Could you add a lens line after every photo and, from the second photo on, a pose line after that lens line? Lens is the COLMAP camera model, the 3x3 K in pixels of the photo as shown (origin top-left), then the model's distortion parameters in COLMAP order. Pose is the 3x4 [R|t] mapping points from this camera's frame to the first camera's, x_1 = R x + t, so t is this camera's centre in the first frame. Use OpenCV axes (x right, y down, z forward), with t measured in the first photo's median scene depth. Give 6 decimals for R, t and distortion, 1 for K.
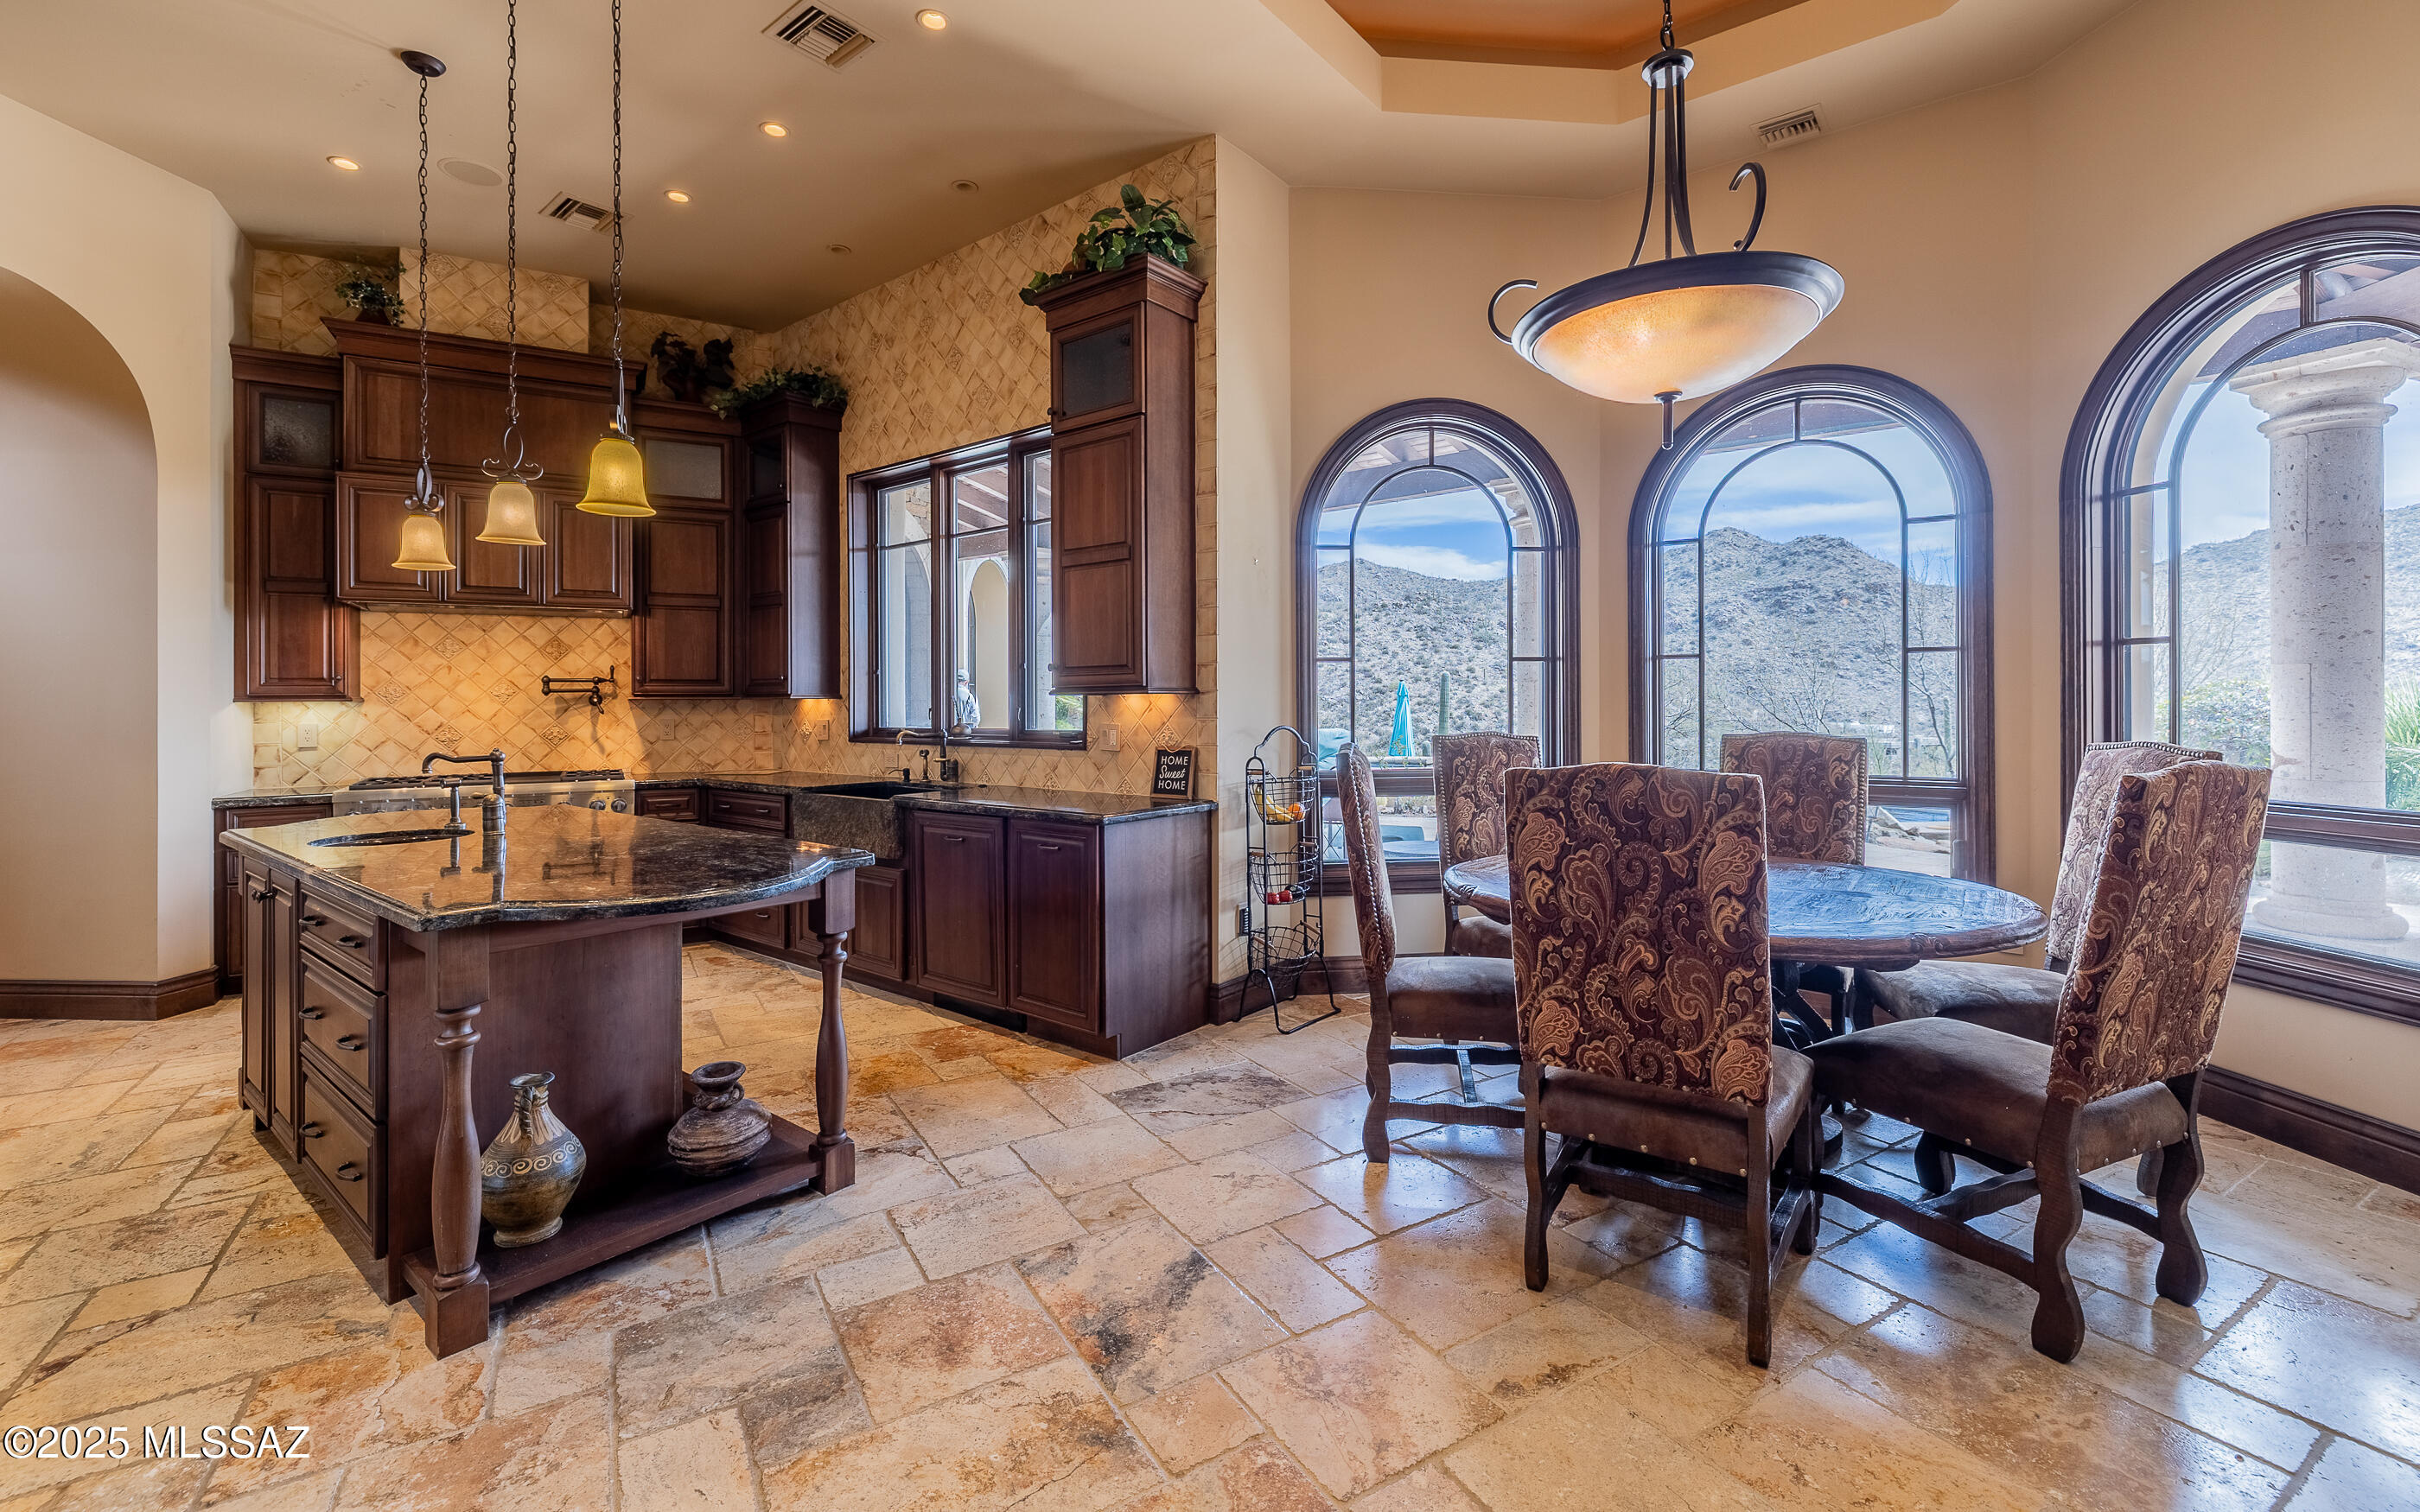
lens RADIAL K [[1031.3, 0, 1232.4], [0, 1031.3, 692.9], [0, 0, 1]] dist [-0.004379, 0.000662]
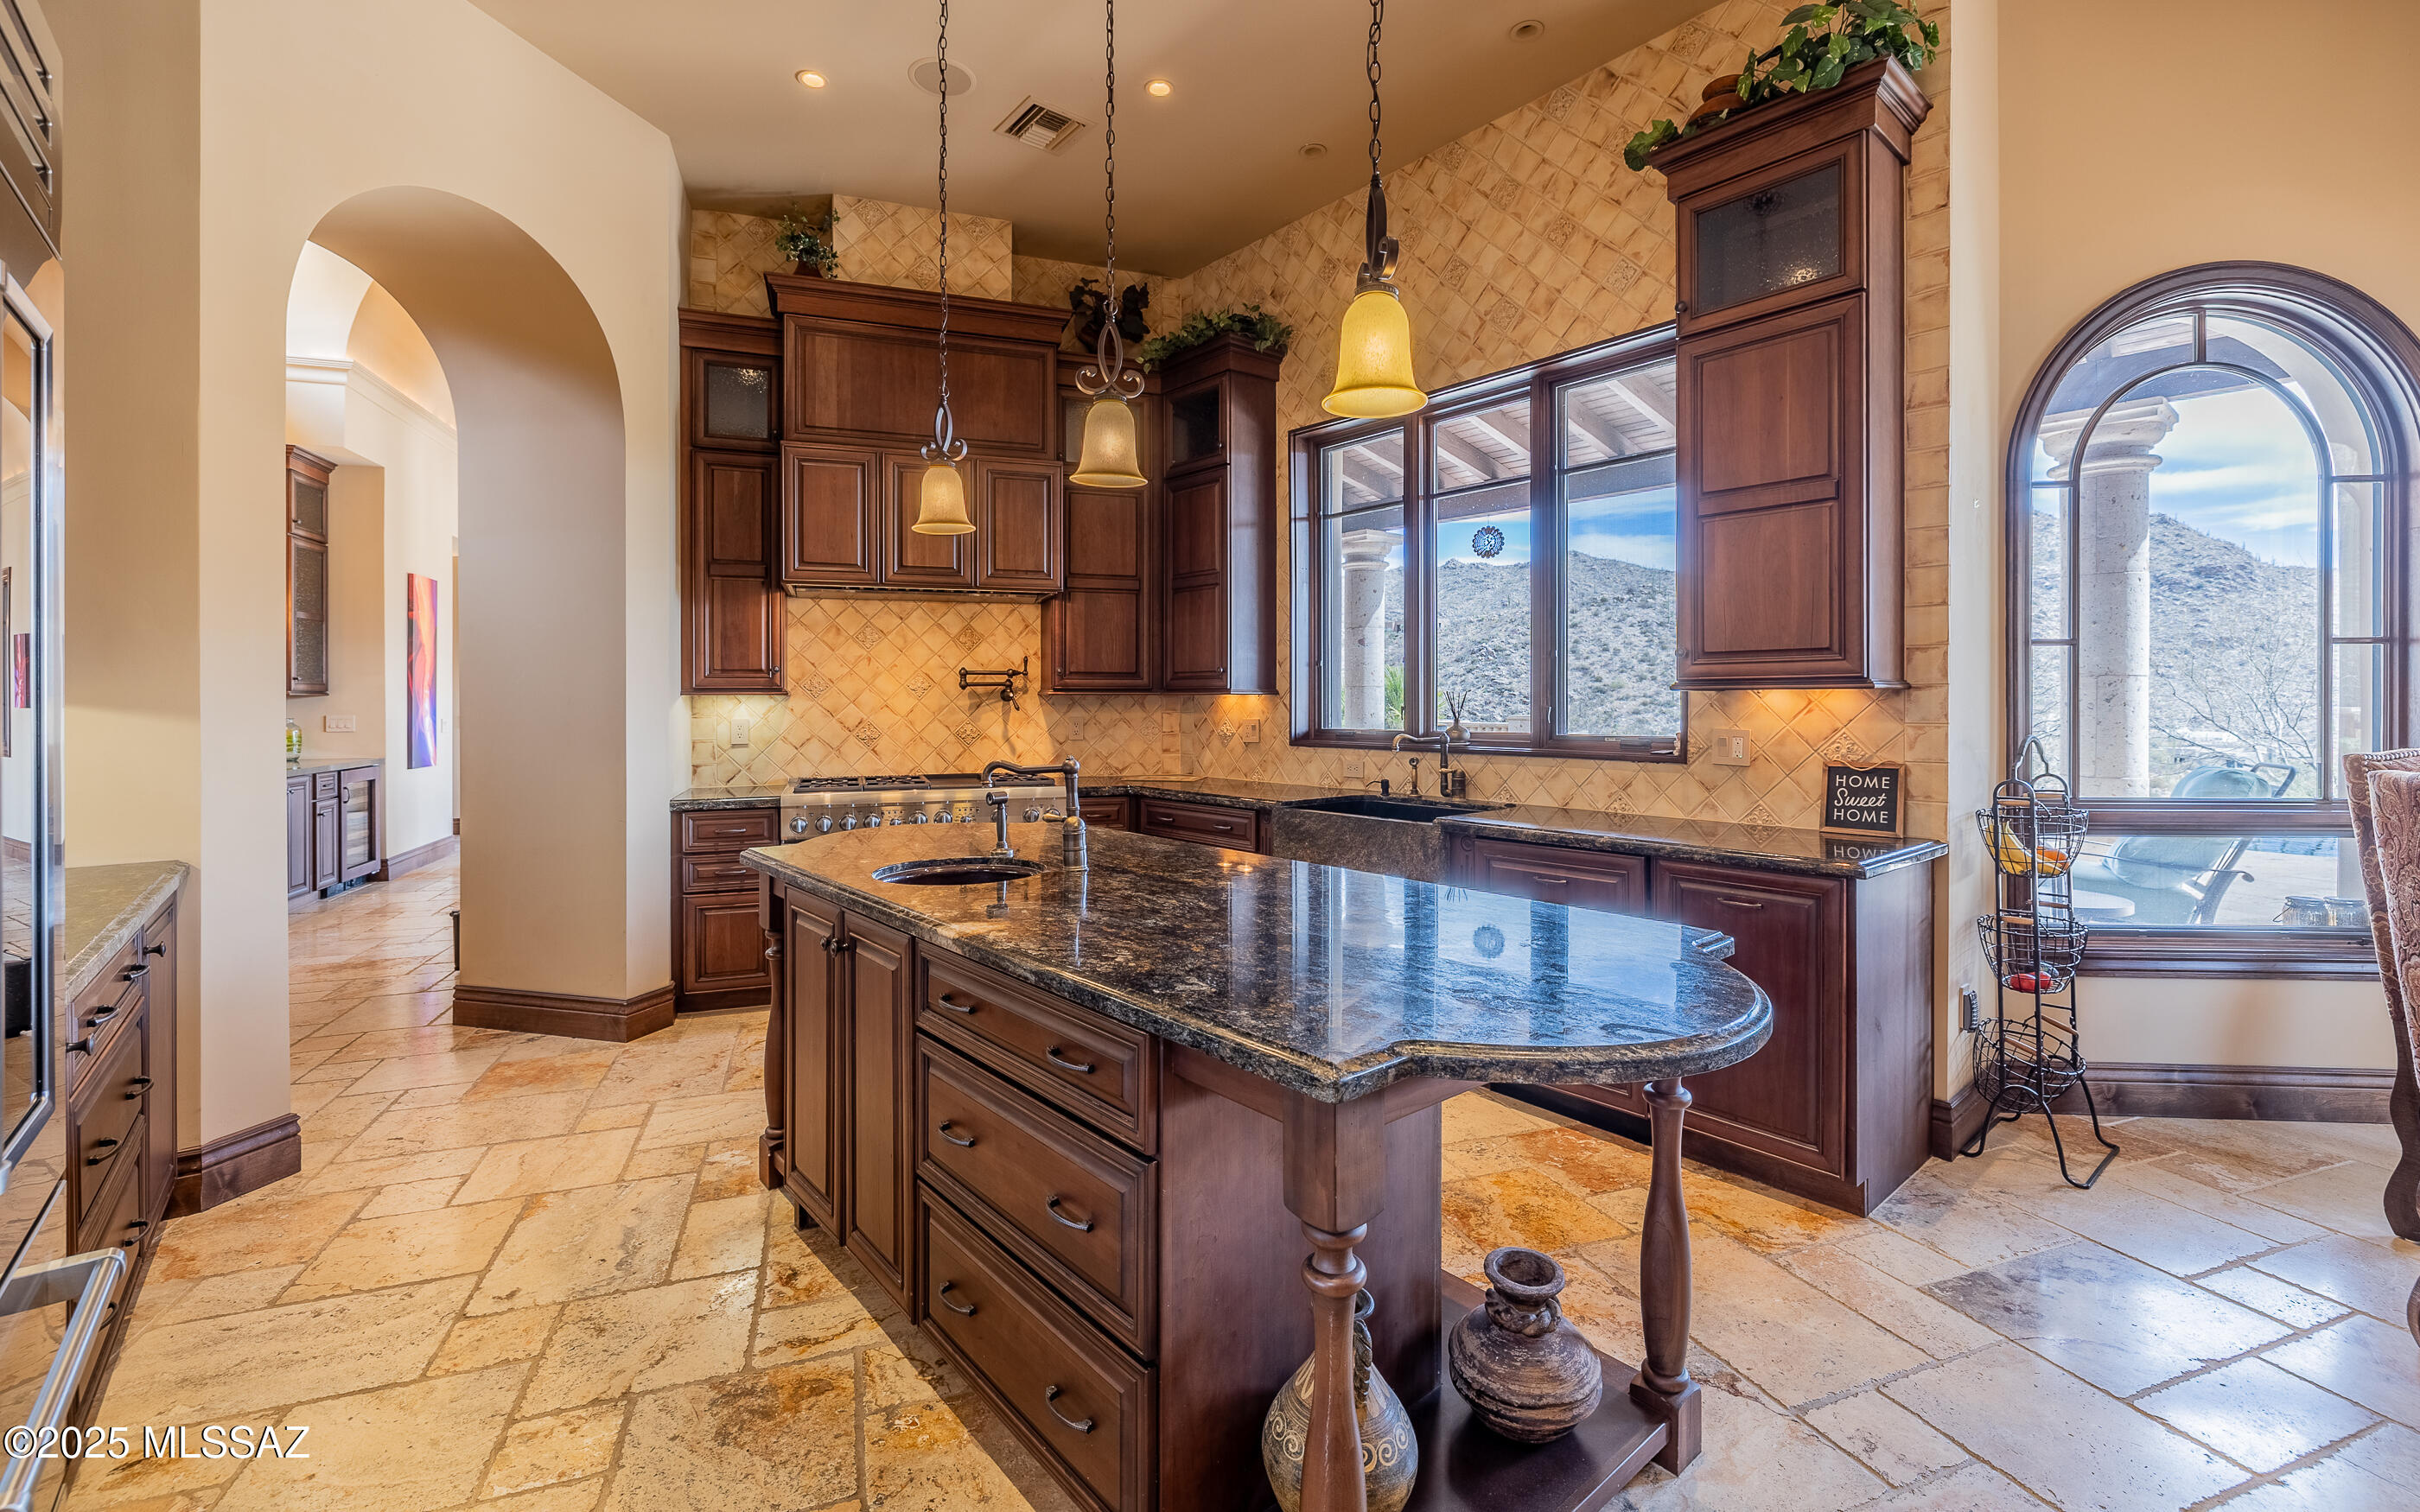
lens RADIAL K [[1031.3, 0, 1218.4], [0, 1031.3, 697.4], [0, 0, 1]] dist [-0.004379, 0.000662]
pose [[0.980230, 0.004958, -0.197800, -0.355746], [-0.003798, 0.999973, 0.006245, 0.003915], [0.197826, -0.005370, 0.980222, 0.210598]]
